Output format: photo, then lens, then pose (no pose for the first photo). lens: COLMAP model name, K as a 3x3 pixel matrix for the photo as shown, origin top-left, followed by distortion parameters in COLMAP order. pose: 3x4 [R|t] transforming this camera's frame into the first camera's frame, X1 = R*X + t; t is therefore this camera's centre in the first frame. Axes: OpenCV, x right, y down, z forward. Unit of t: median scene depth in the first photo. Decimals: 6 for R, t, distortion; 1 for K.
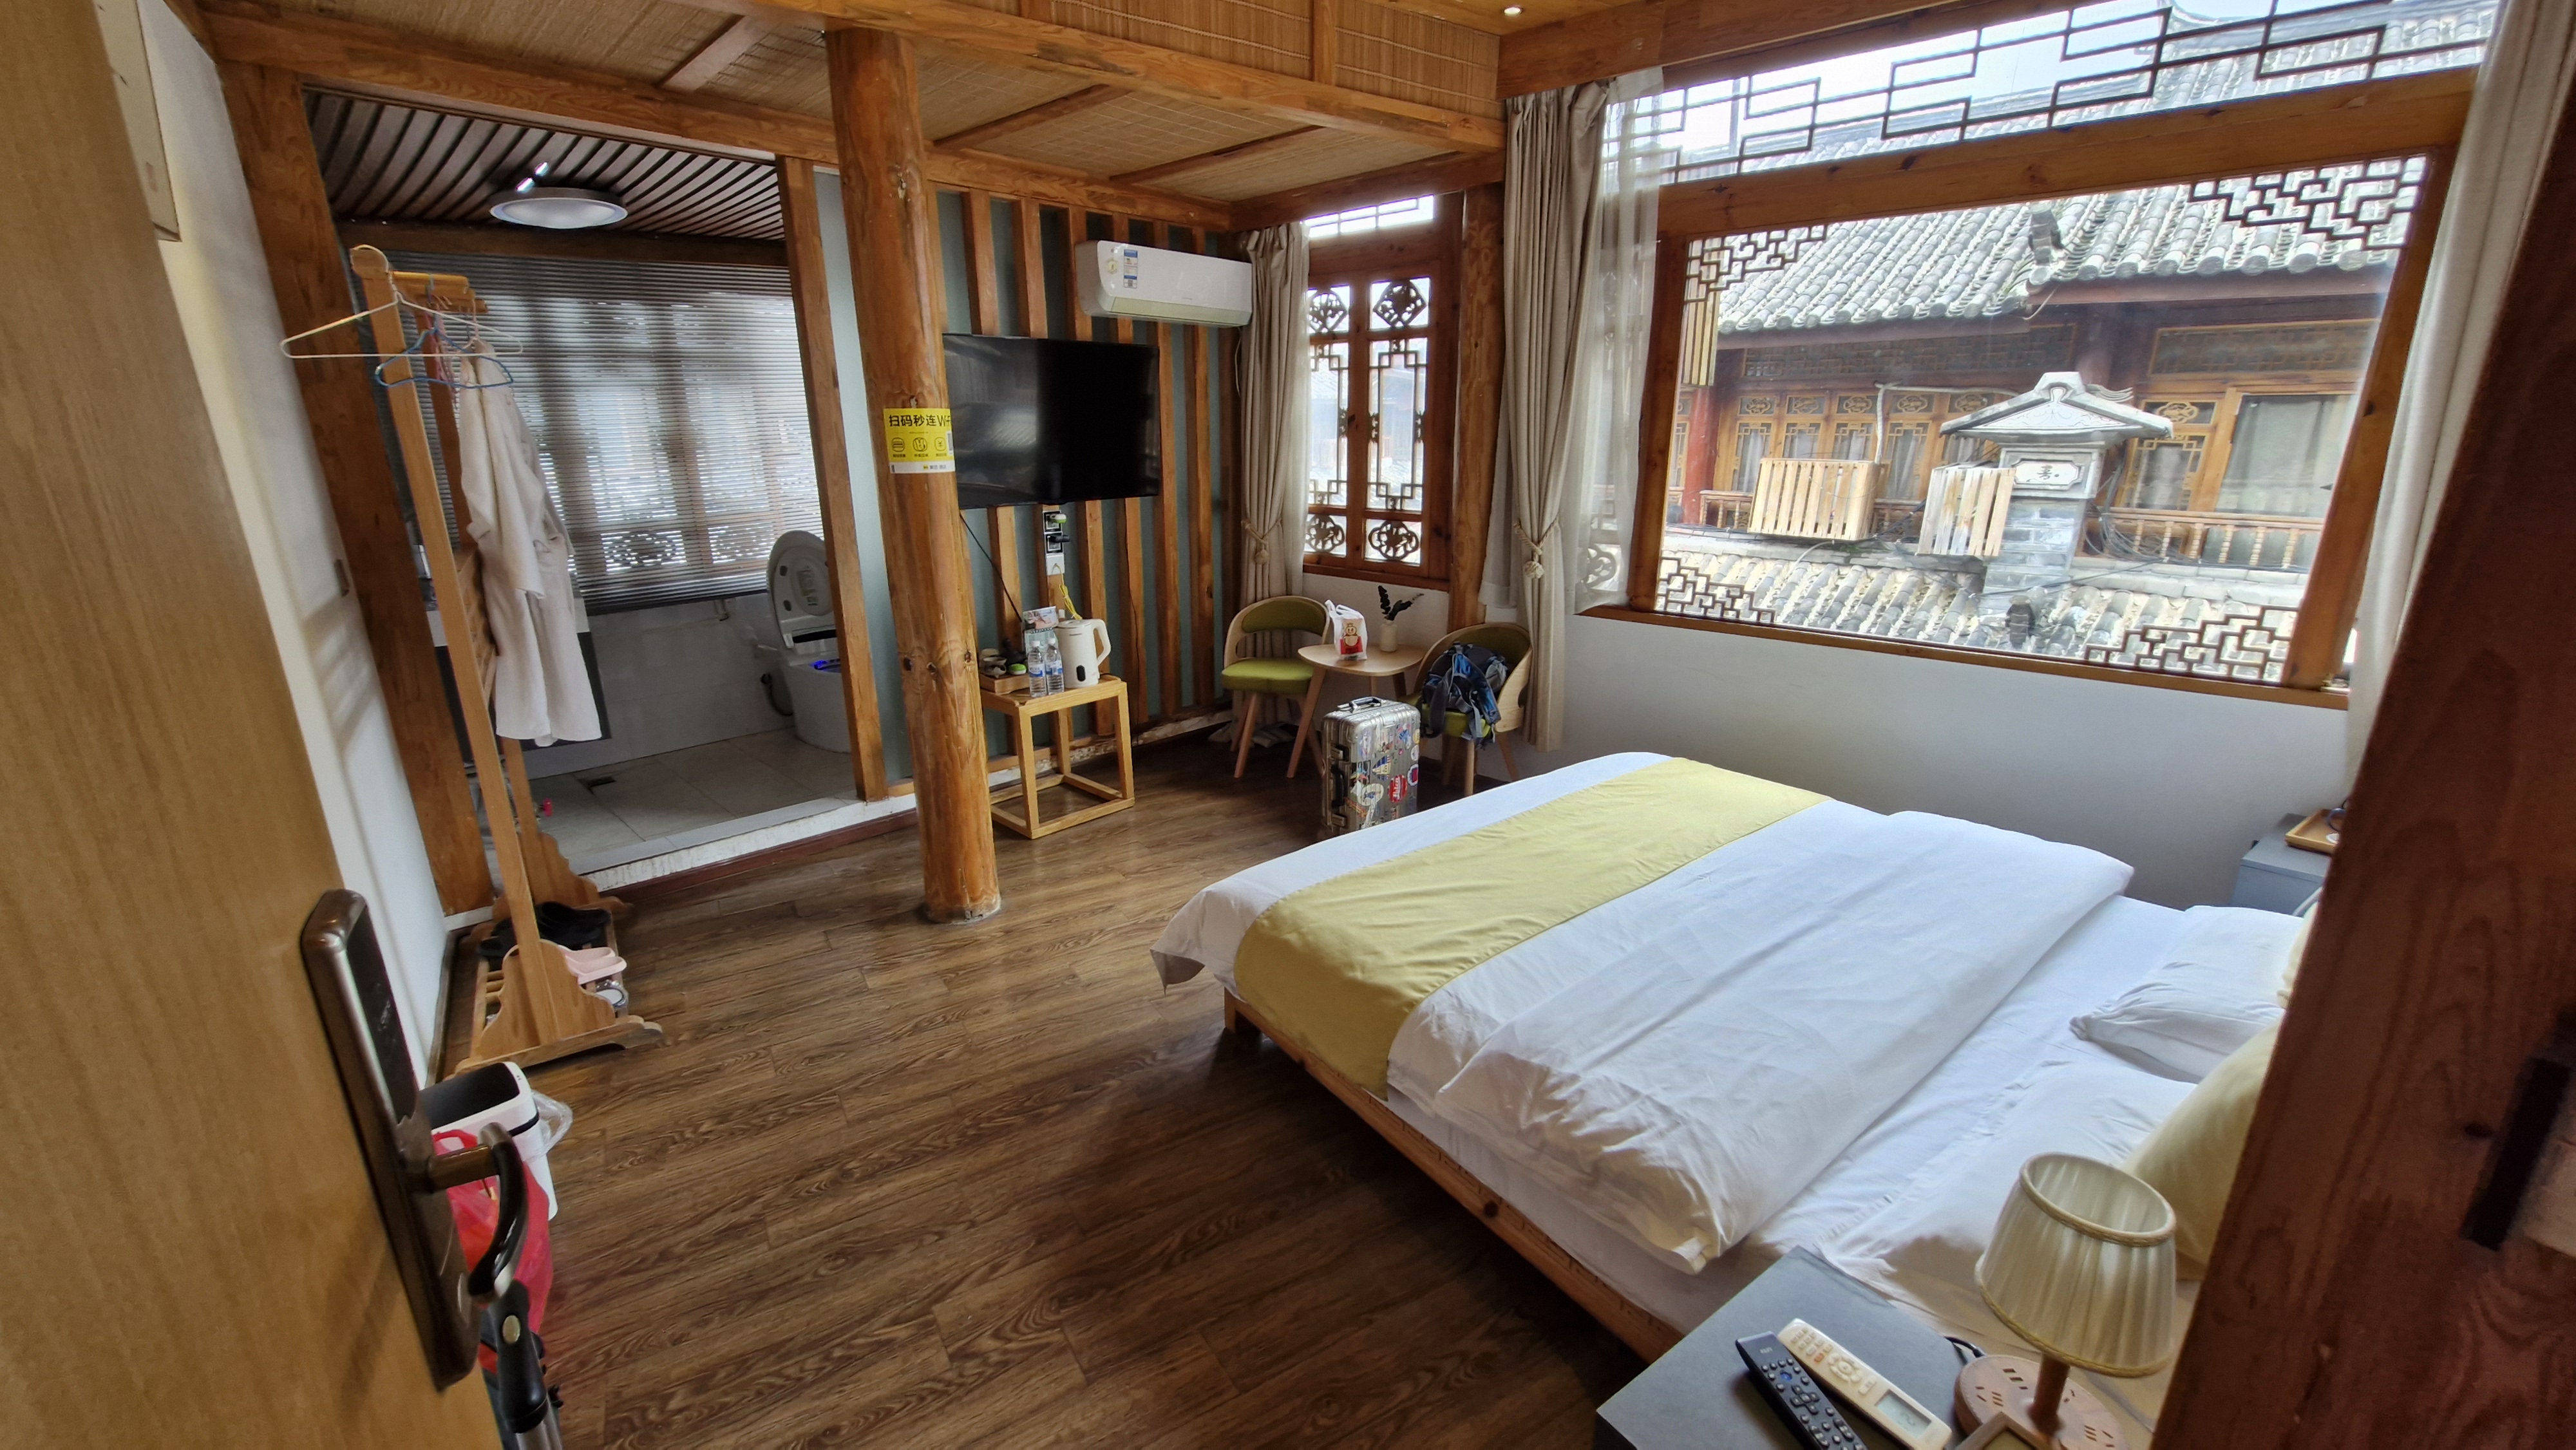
lens RADIAL K [[1018.7, 0, 1291.3], [0, 1018.7, 716.6], [0, 0, 1]] dist [-0.008467, -0.000590]
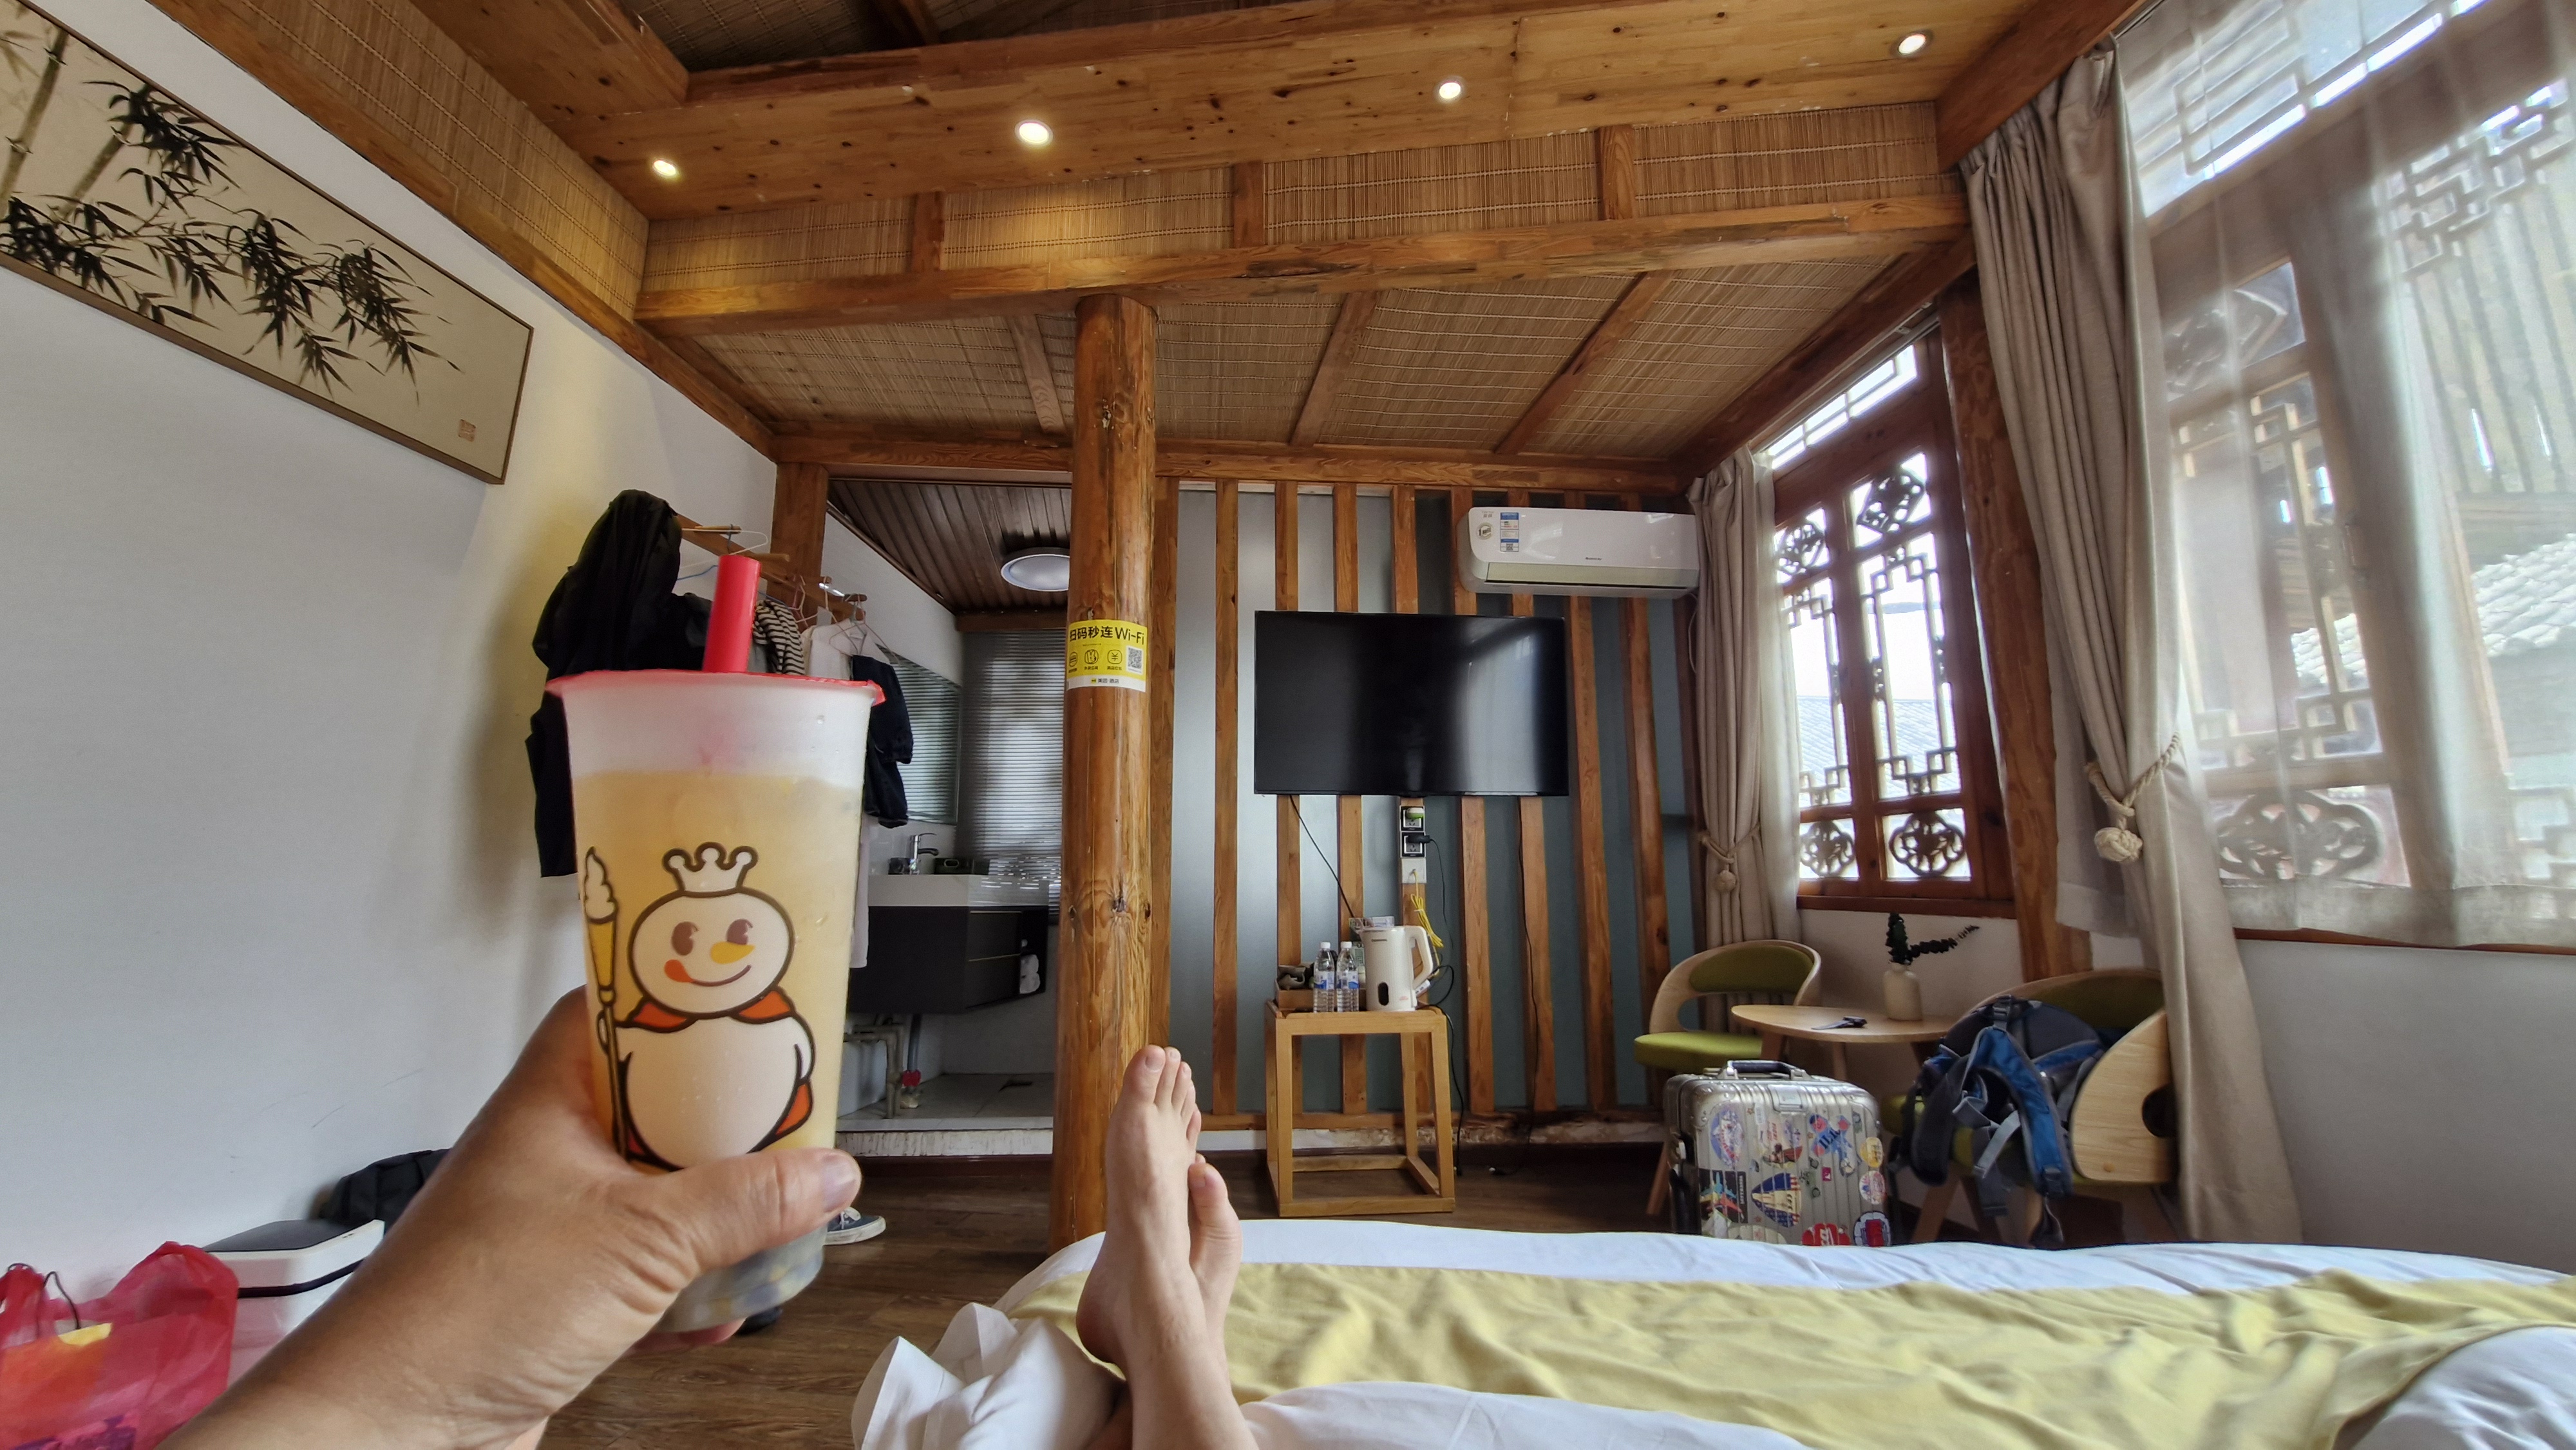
lens RADIAL K [[1018.7, 0, 1285.4], [0, 1018.7, 722.1], [0, 0, 1]] dist [-0.008467, -0.000590]
pose [[0.742430, -0.111368, -0.660602, 0.233673], [-0.190115, 0.910519, -0.367166, 0.057937], [0.642381, 0.398186, 0.654824, 0.339433]]
